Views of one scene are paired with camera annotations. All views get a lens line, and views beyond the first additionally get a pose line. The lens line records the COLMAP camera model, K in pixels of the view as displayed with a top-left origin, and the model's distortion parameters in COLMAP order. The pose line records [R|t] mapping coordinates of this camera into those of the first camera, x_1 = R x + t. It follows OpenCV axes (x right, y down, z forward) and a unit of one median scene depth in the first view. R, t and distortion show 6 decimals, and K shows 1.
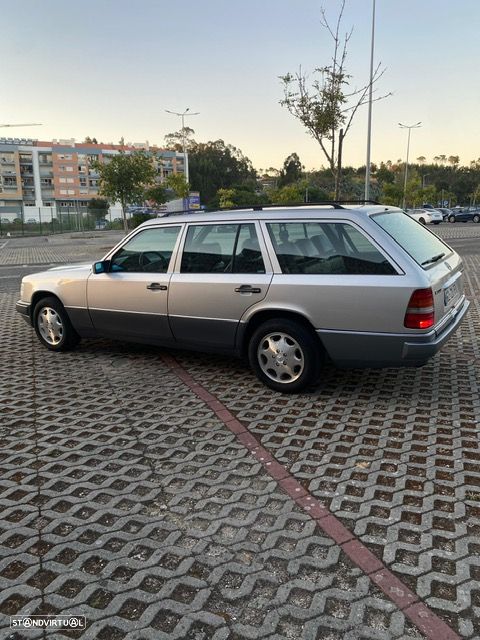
lens RADIAL K [[487.0, 0, 240.0], [0, 487.0, 320.0], [0, 0, 1]] dist [0.005615, -0.004745]
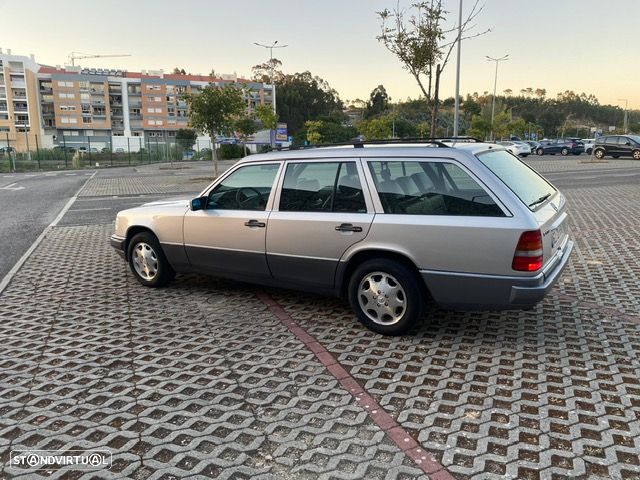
lens RADIAL K [[487.0, 0, 318.2], [0, 487.0, 240.1], [0, 0, 1]] dist [0.005615, -0.004745]
pose [[0.999862, 0.008854, -0.014027, -0.033032], [-0.009143, 0.999745, -0.020671, -0.019566], [0.013841, 0.020797, 0.999688, 0.017011]]
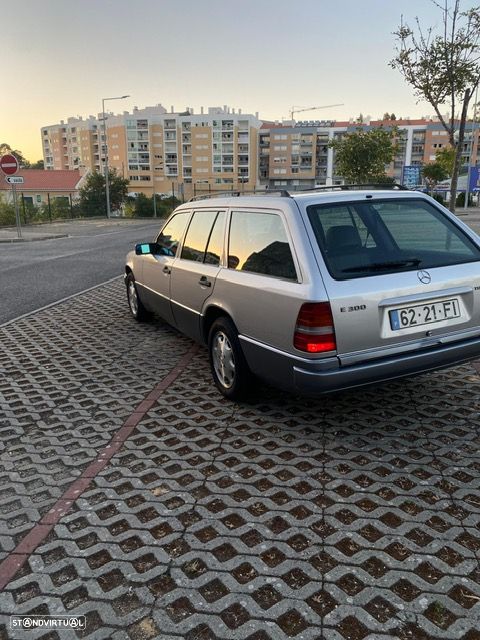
lens RADIAL K [[487.0, 0, 240.0], [0, 487.0, 320.0], [0, 0, 1]] dist [0.005615, -0.004745]
pose [[0.844677, 0.137664, -0.517271, 0.597154], [-0.115625, 0.990473, 0.074790, -0.070882], [0.522639, -0.003364, 0.852548, 0.242604]]
